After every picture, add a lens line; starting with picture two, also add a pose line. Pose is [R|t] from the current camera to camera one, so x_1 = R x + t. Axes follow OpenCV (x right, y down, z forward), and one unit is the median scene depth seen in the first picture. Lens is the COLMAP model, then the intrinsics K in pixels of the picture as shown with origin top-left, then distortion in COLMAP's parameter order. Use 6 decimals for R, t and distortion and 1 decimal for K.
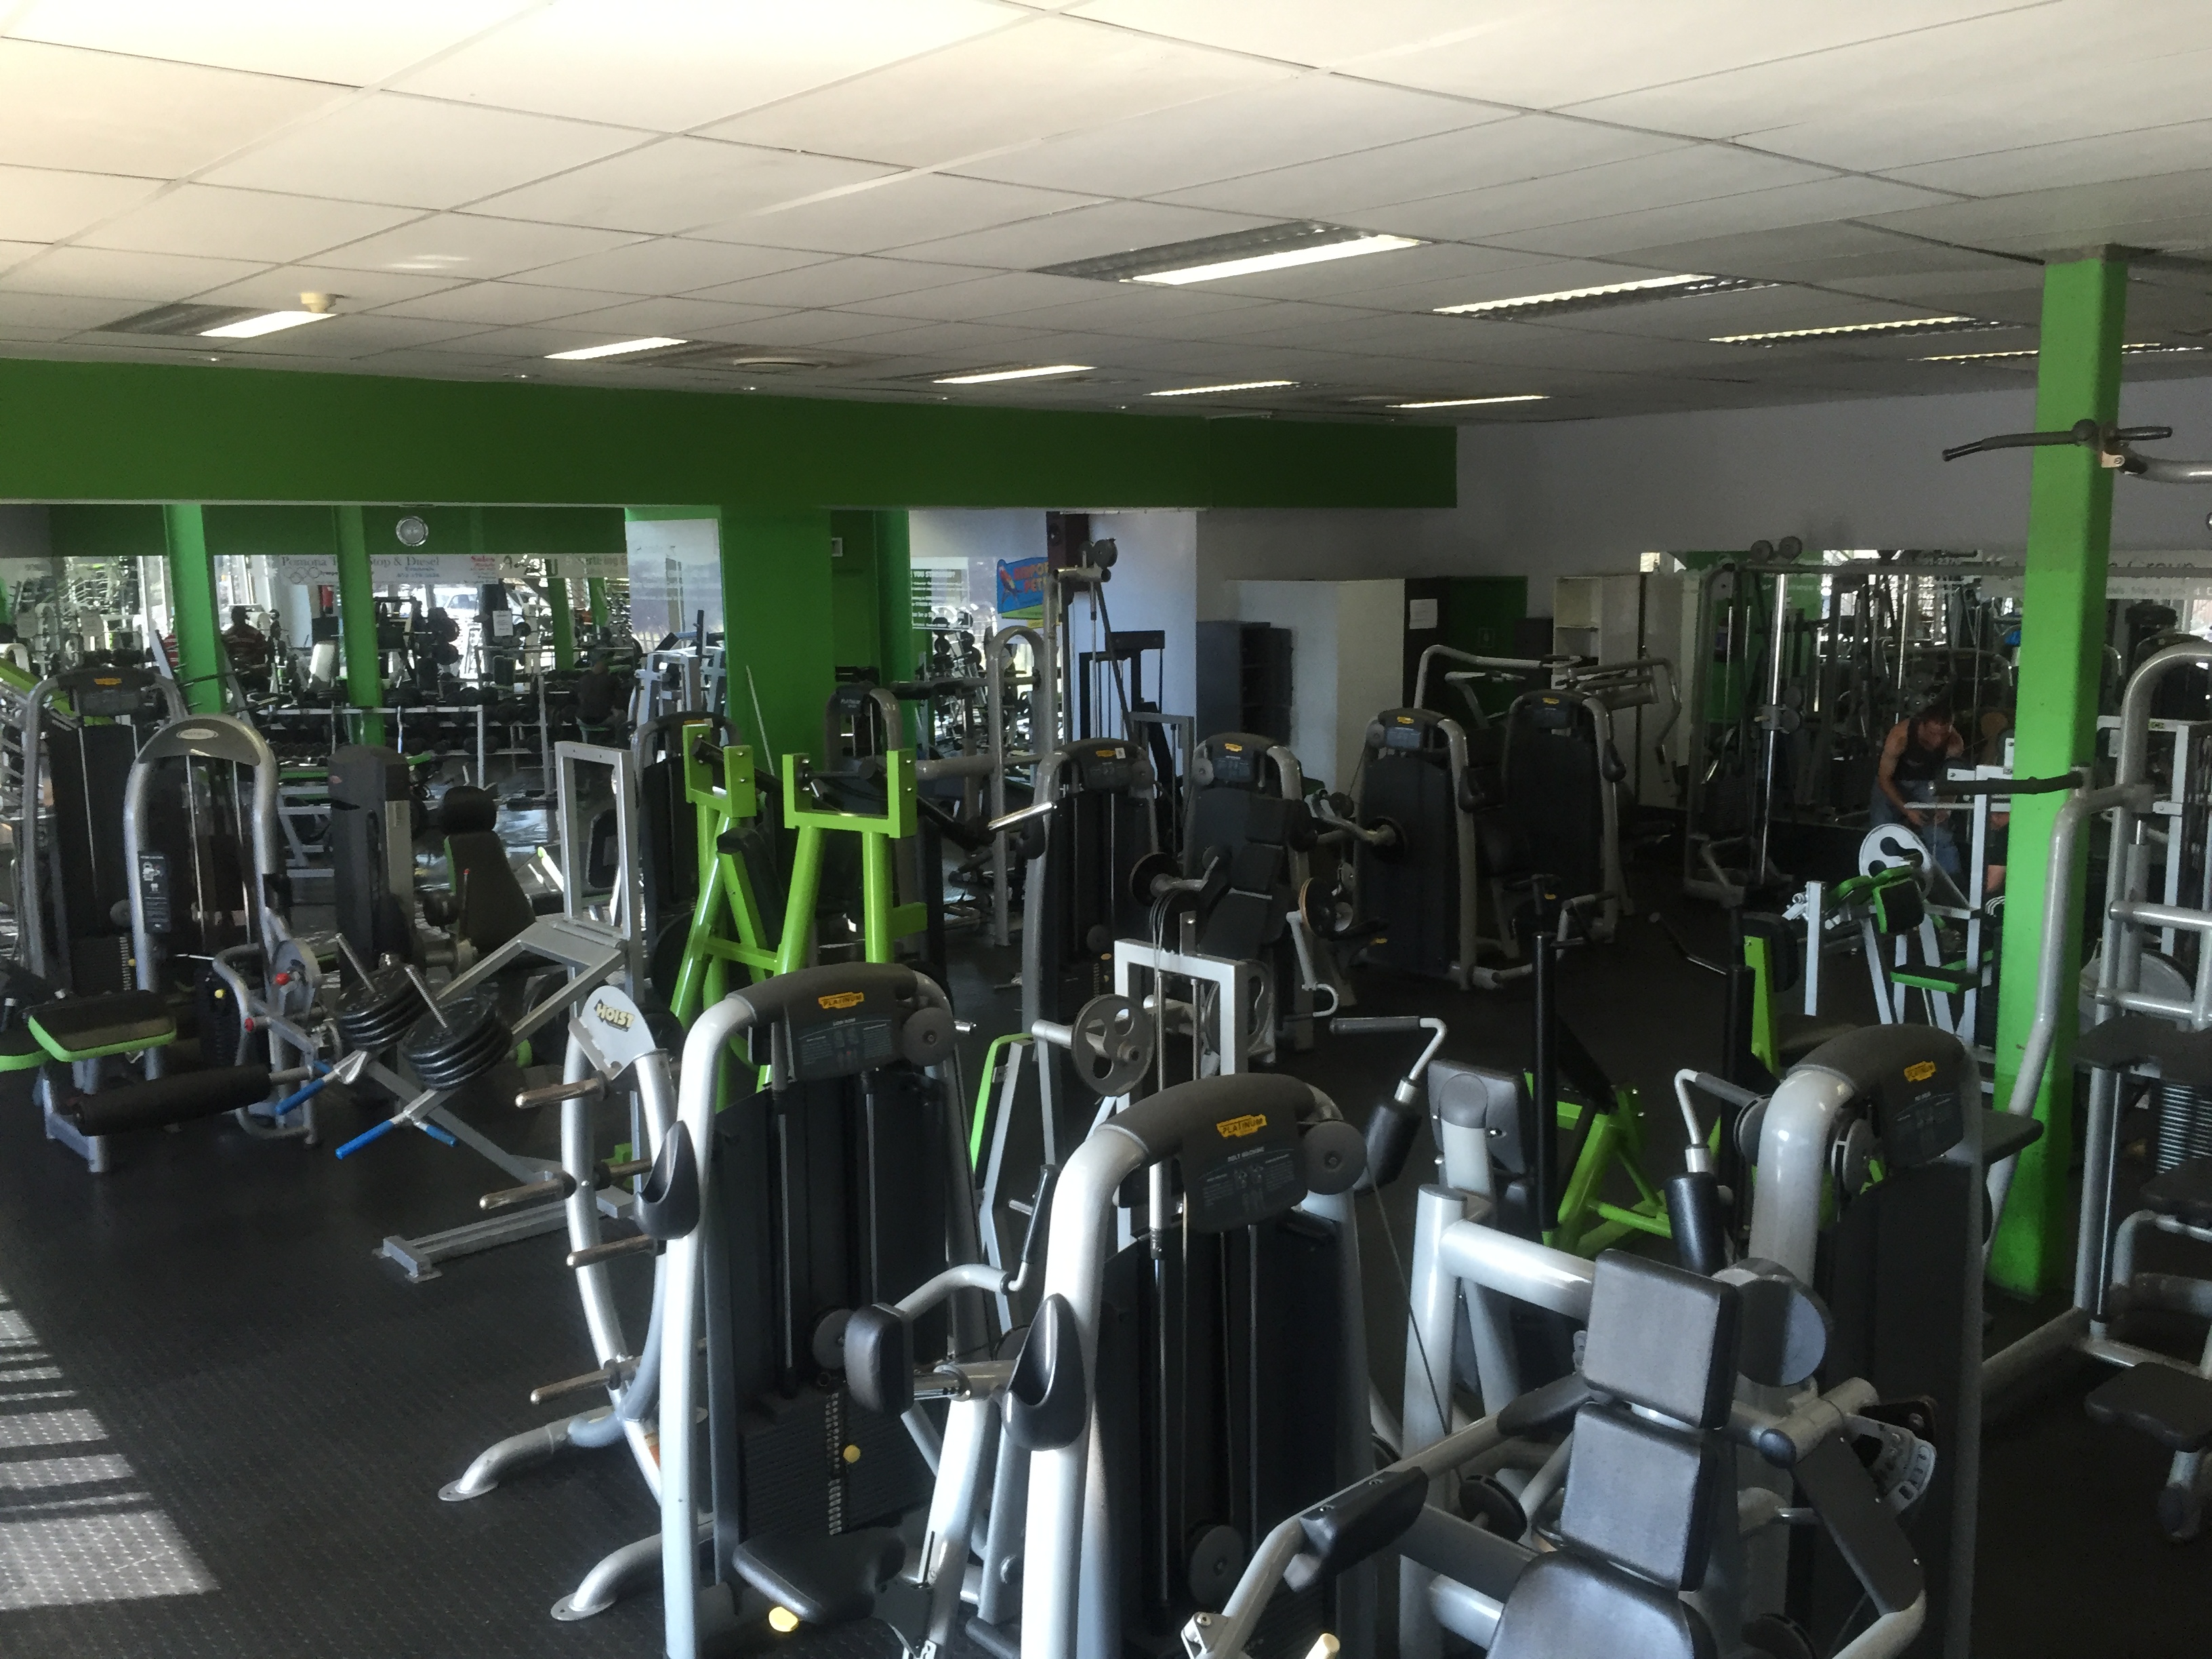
lens RADIAL K [[1886.0, 0, 1113.3], [0, 1886.0, 840.9], [0, 0, 1]] dist [0.069671, -0.078686]
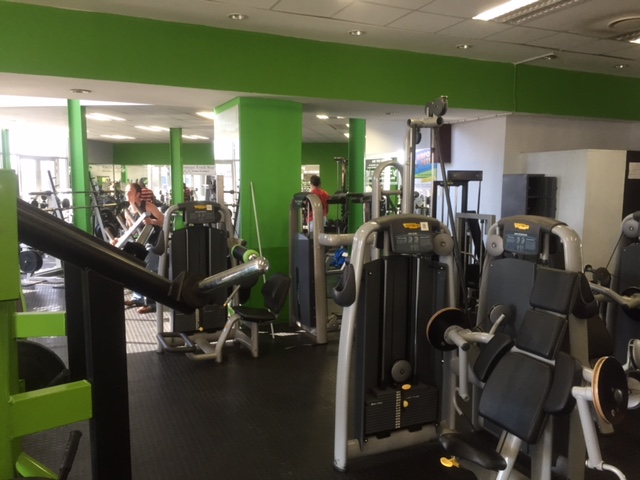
lens RADIAL K [[545.7, 0, 317.7], [0, 545.7, 237.9], [0, 0, 1]] dist [0.069671, -0.078686]
pose [[0.957095, 0.044287, -0.286370, 0.046348], [-0.061183, 0.996857, -0.050319, -0.018549], [0.283241, 0.065681, 0.956797, 0.723613]]
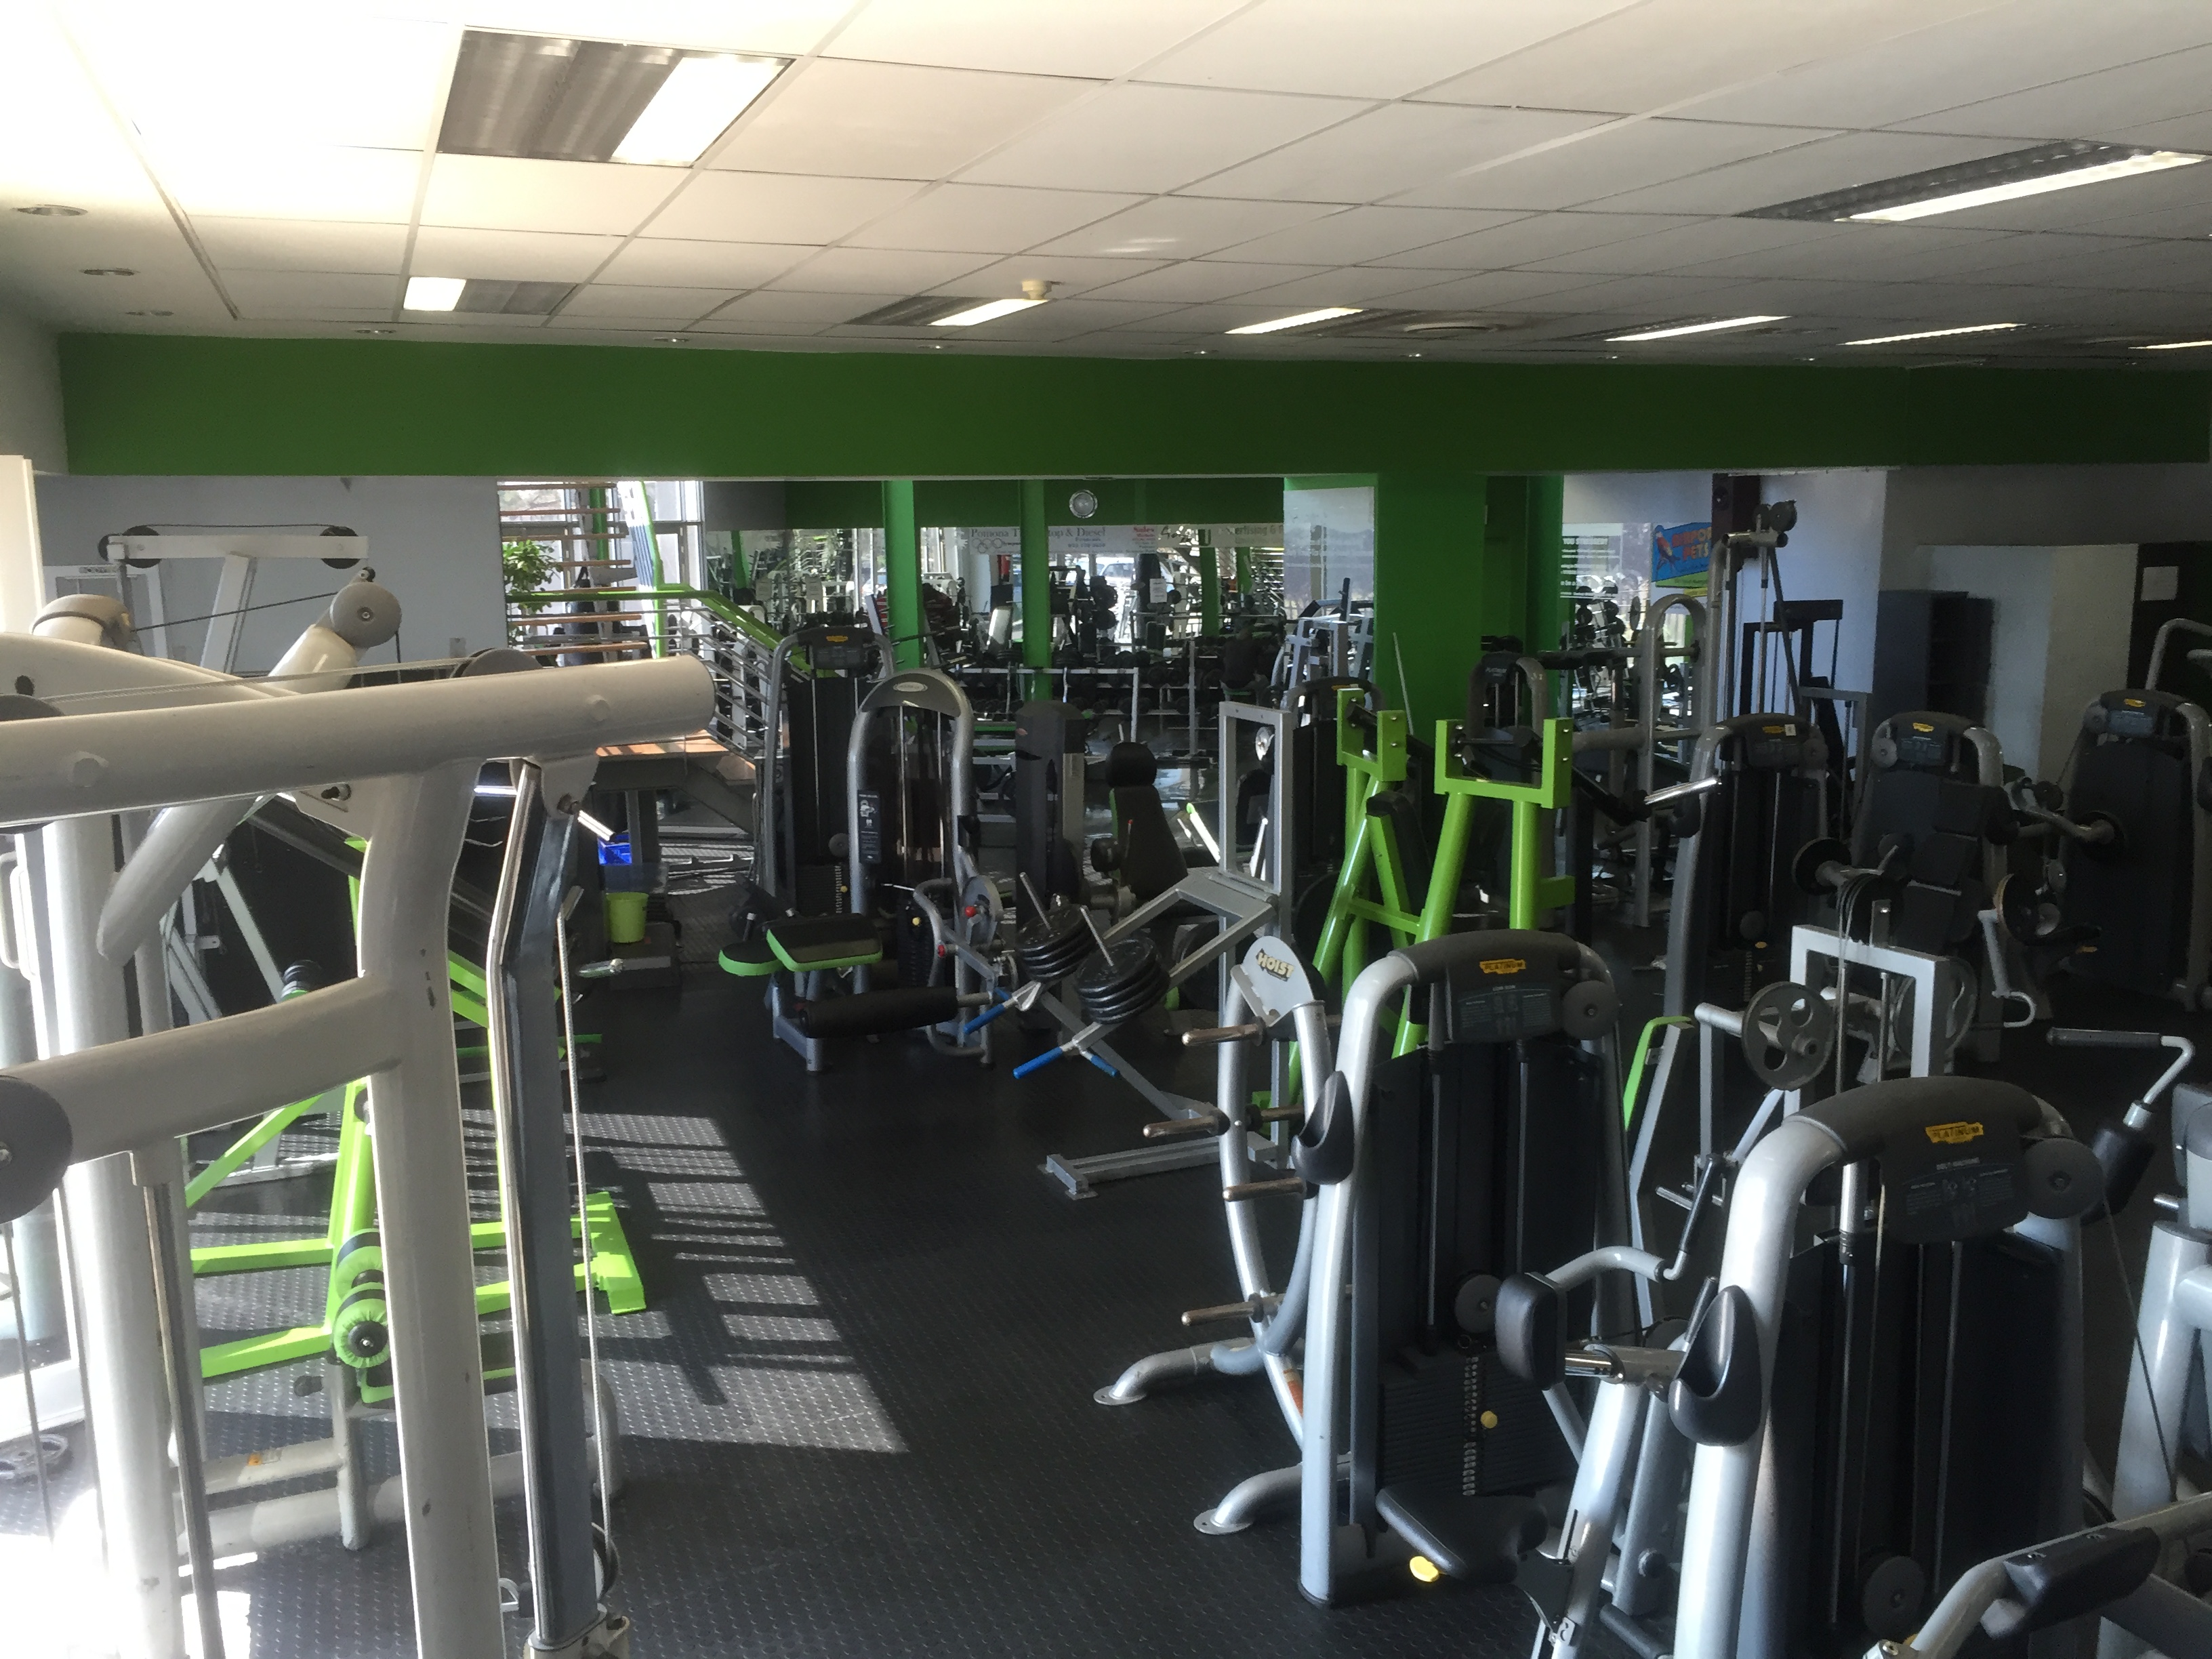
lens RADIAL K [[1886.0, 0, 1107.6], [0, 1886.0, 844.7], [0, 0, 1]] dist [0.069671, -0.078686]
pose [[0.945581, 0.051616, -0.321268, -0.012212], [-0.045913, 0.998625, 0.025310, 0.002470], [0.322132, -0.009183, 0.946650, -0.004795]]
